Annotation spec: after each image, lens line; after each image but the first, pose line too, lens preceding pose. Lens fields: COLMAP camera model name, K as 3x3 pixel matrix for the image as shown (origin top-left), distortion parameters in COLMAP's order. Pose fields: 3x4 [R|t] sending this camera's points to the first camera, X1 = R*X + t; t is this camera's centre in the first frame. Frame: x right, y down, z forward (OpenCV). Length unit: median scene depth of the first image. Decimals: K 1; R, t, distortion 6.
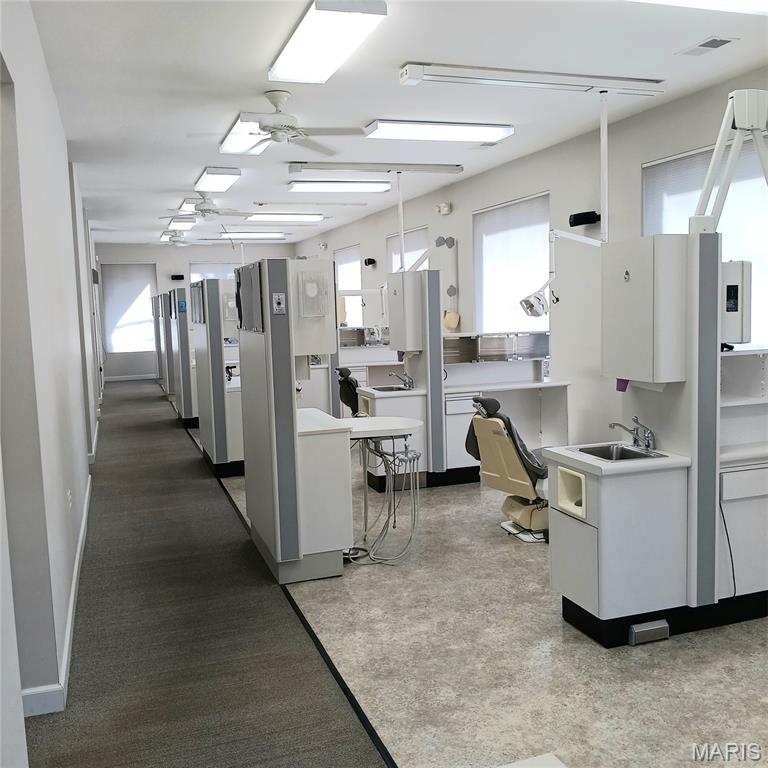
lens RADIAL K [[779.9, 0, 384.0], [0, 779.9, 384.0], [0, 0, 1]] dist [0.122835, -0.281462]
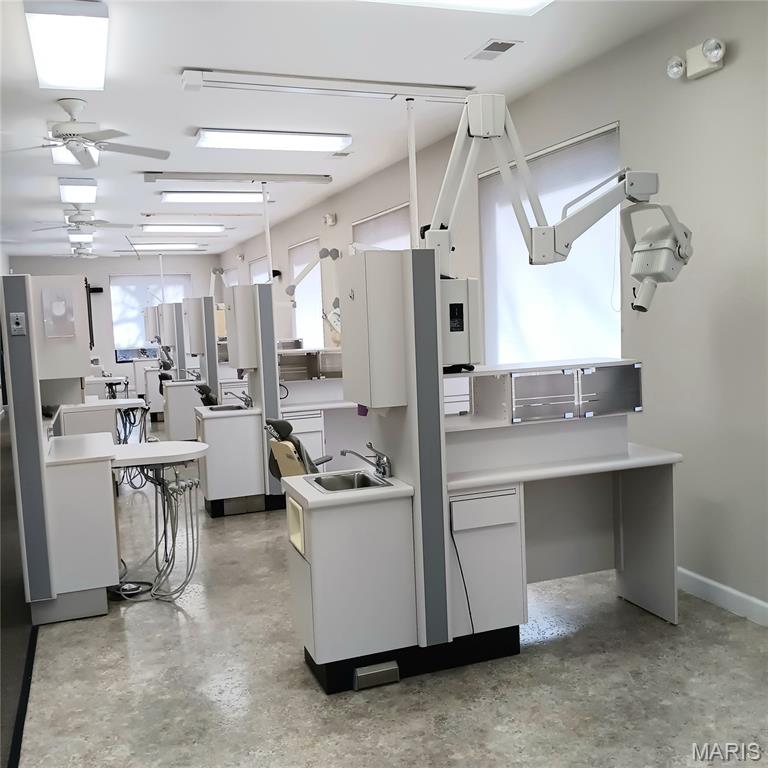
lens RADIAL K [[779.9, 0, 384.0], [0, 779.9, 384.0], [0, 0, 1]] dist [0.122835, -0.281462]
pose [[0.999540, -0.011202, 0.028182, 0.268575], [0.011528, 0.999868, -0.011448, -0.015533], [-0.028050, 0.011768, 0.999537, 0.054661]]
